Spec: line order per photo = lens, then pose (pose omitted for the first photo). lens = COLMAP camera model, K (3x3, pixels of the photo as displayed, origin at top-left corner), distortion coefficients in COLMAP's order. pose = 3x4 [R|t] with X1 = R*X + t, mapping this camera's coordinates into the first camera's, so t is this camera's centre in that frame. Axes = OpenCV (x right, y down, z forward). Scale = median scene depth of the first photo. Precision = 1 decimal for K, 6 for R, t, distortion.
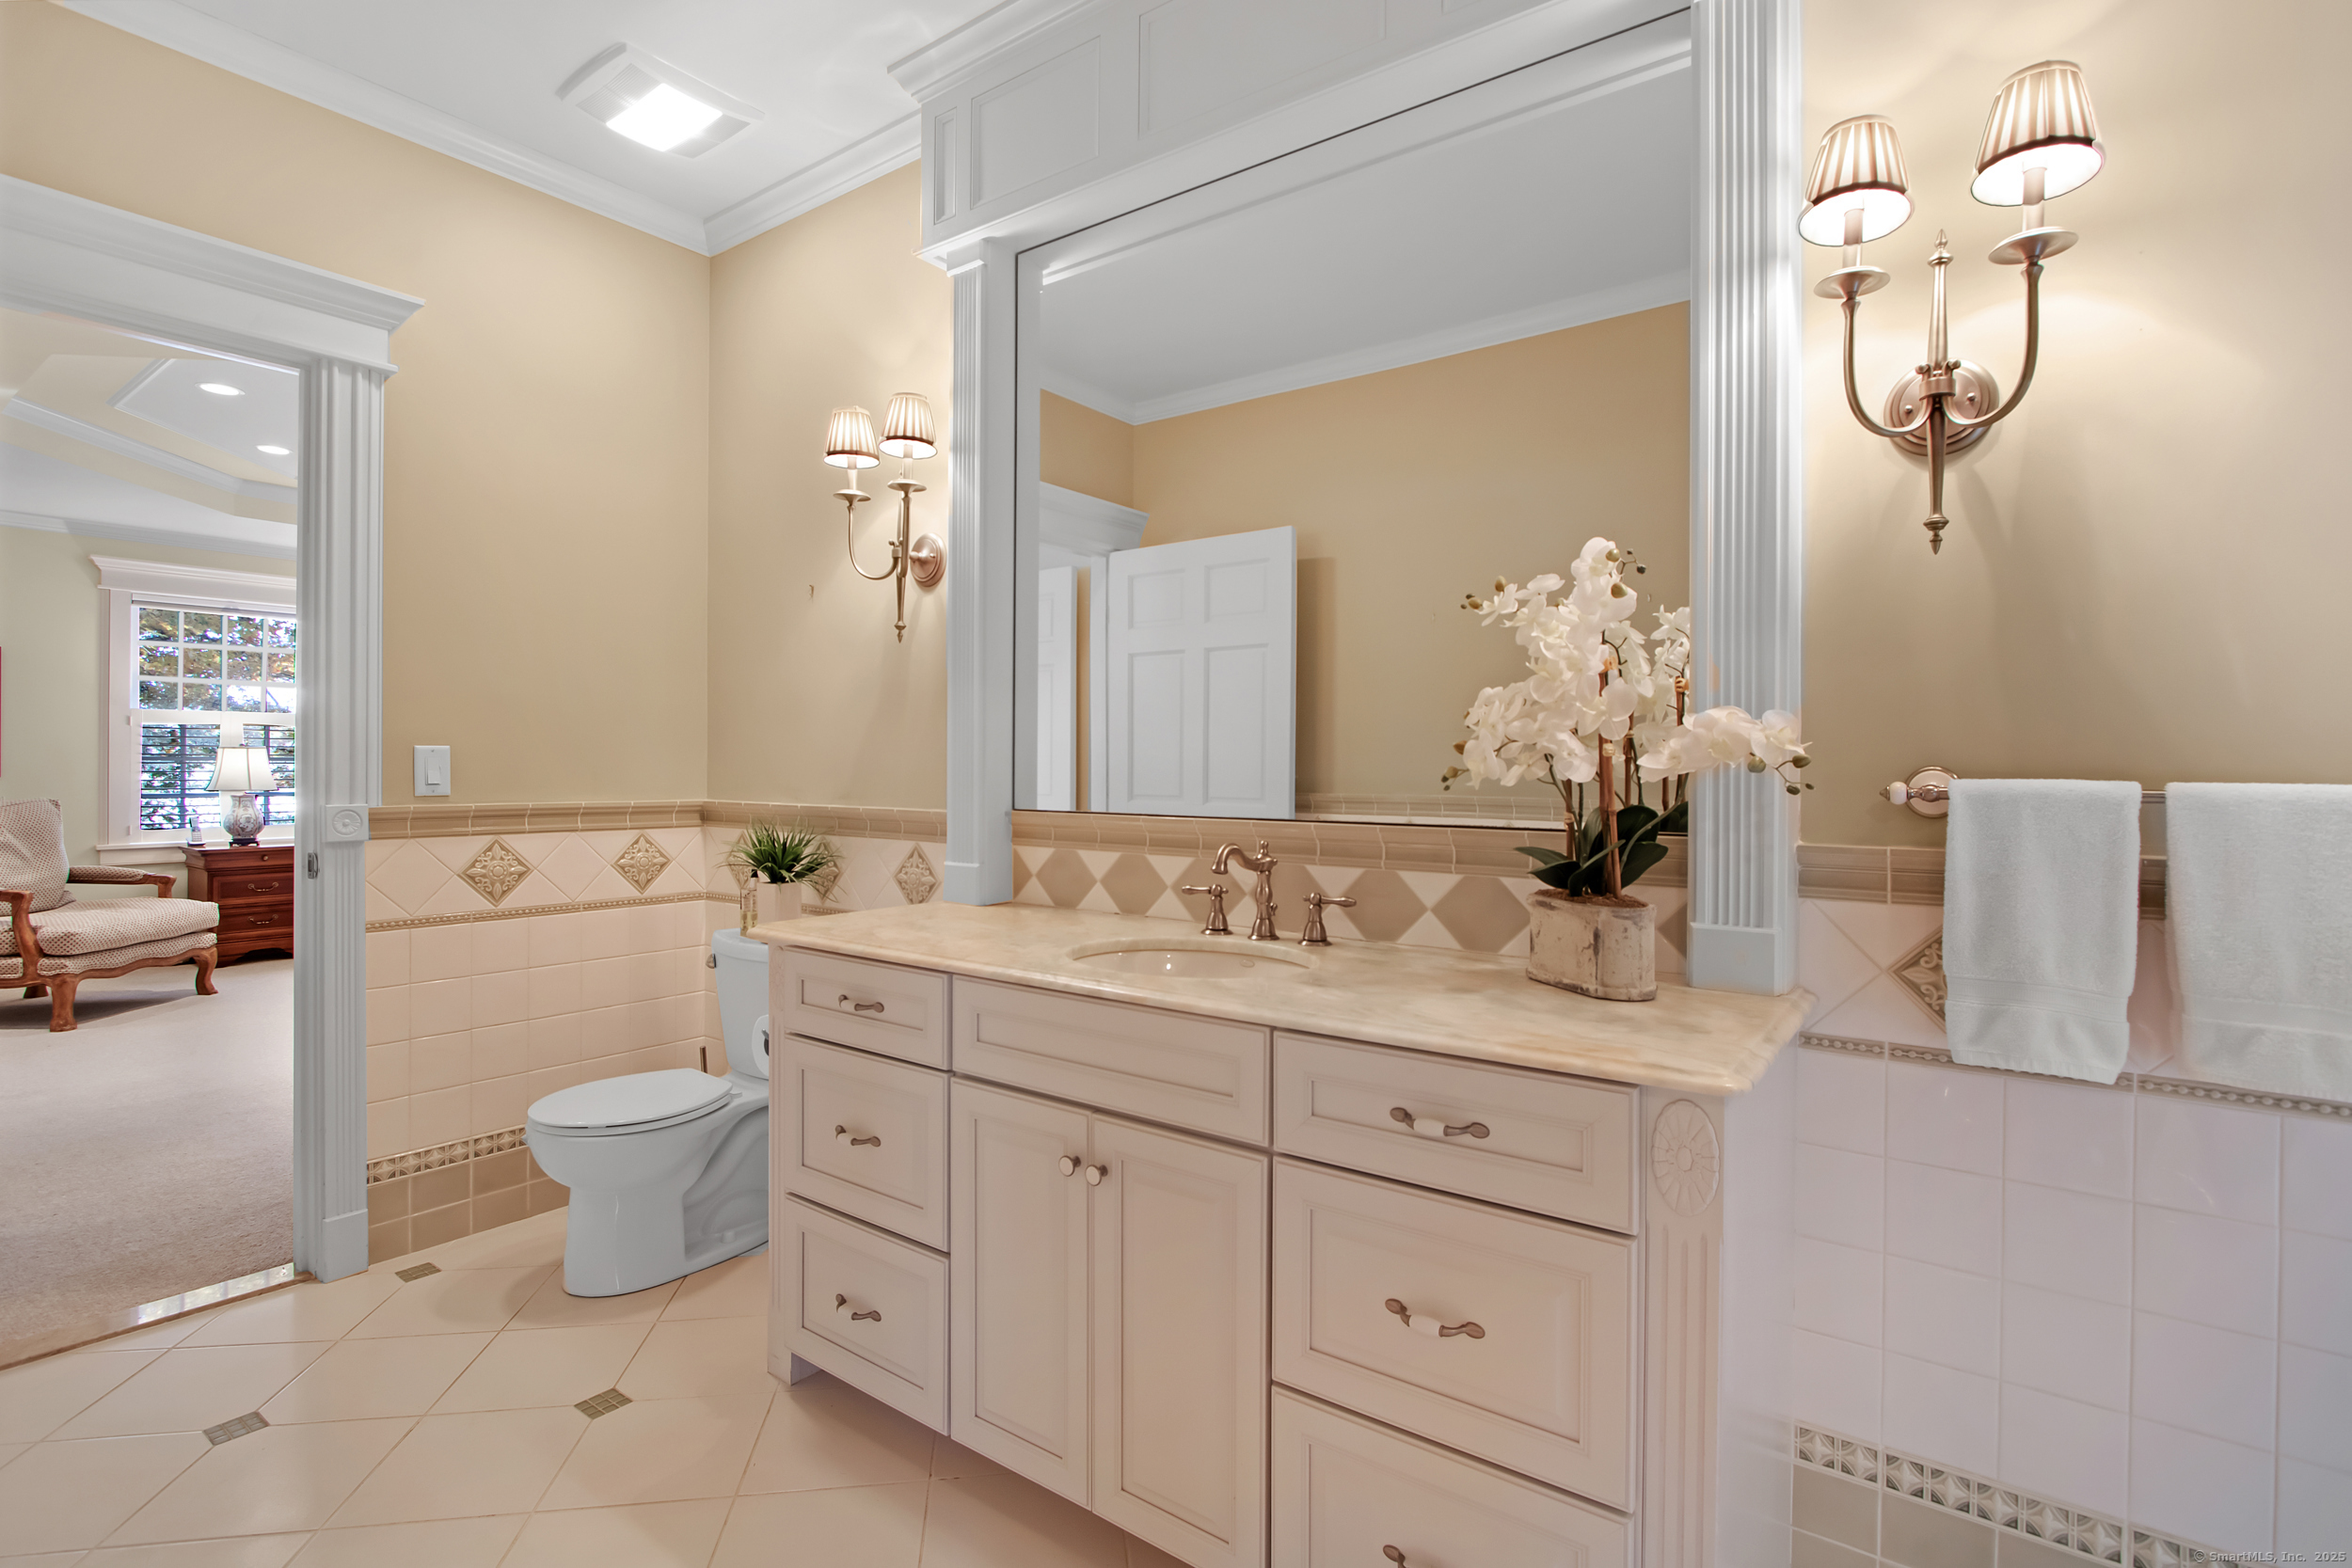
lens RADIAL K [[1115.3, 0, 1197.8], [0, 1115.3, 767.8], [0, 0, 1]] dist [-0.012982, 0.001065]
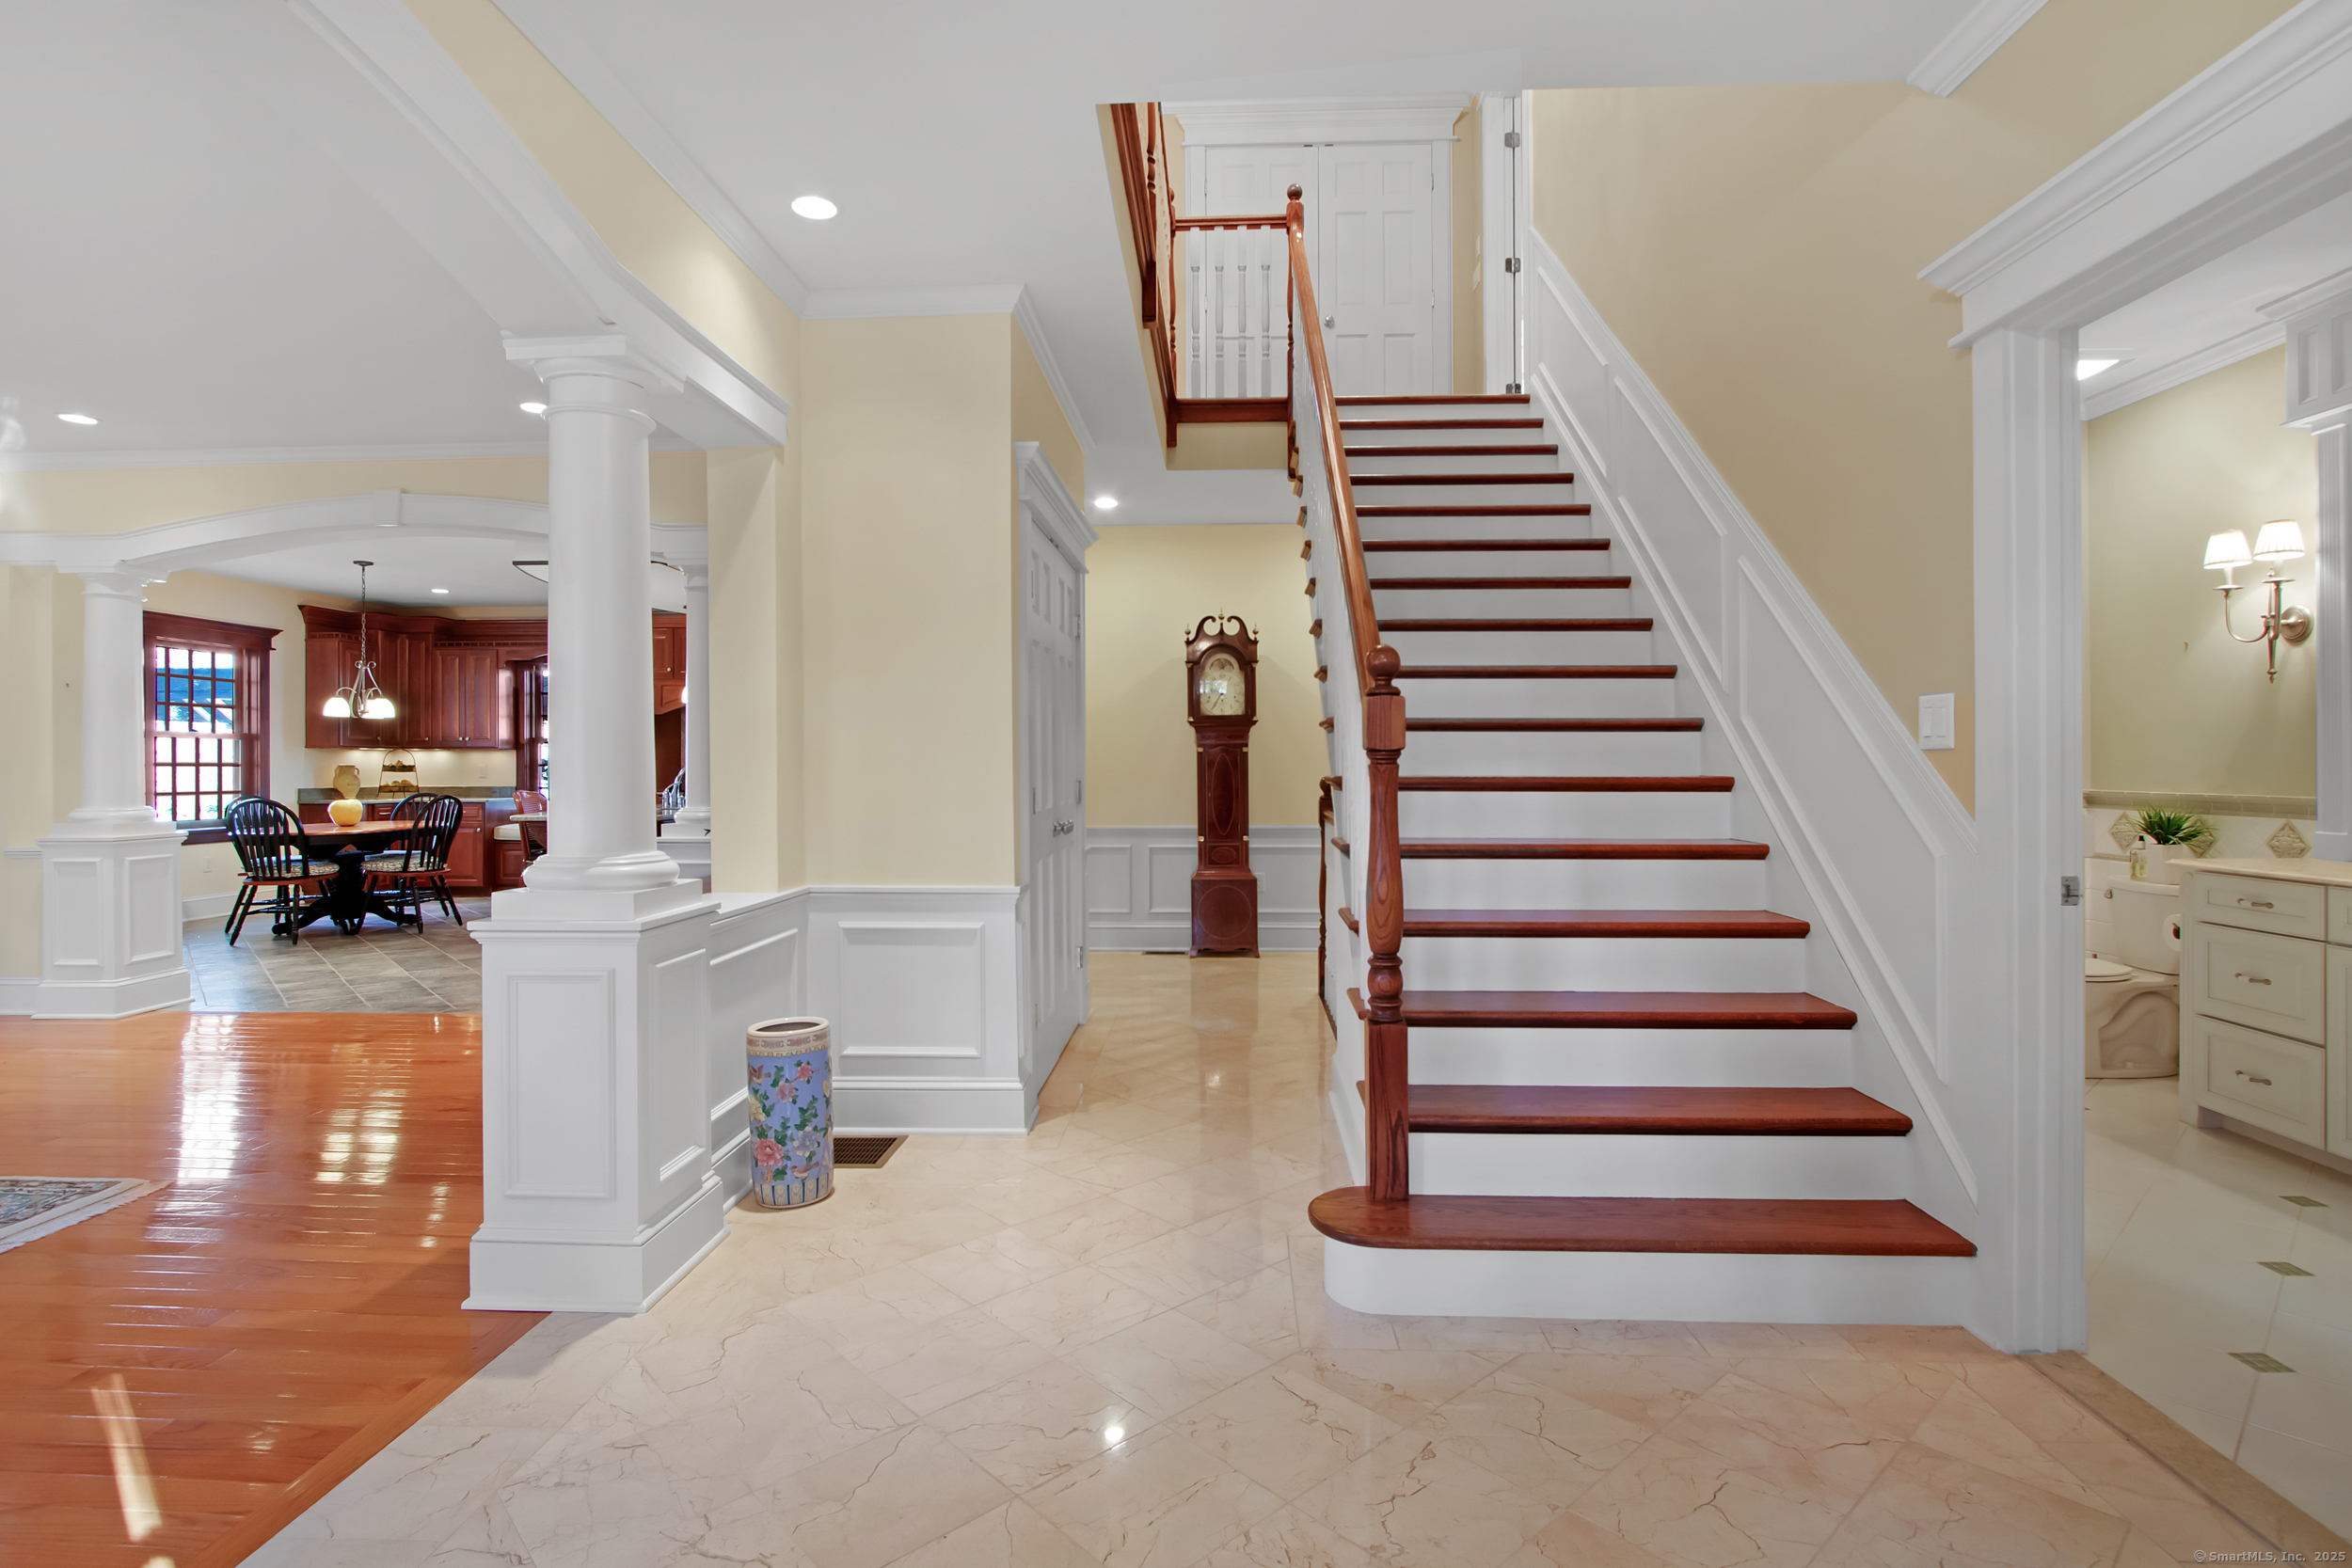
lens RADIAL K [[1115.3, 0, 1197.8], [0, 1115.3, 767.8], [0, 0, 1]] dist [-0.012982, 0.001065]
pose [[0.540323, -0.006674, -0.841431, 0.190324], [0.007390, 0.999968, -0.003186, -0.006113], [0.841425, -0.004496, 0.540354, -0.977625]]
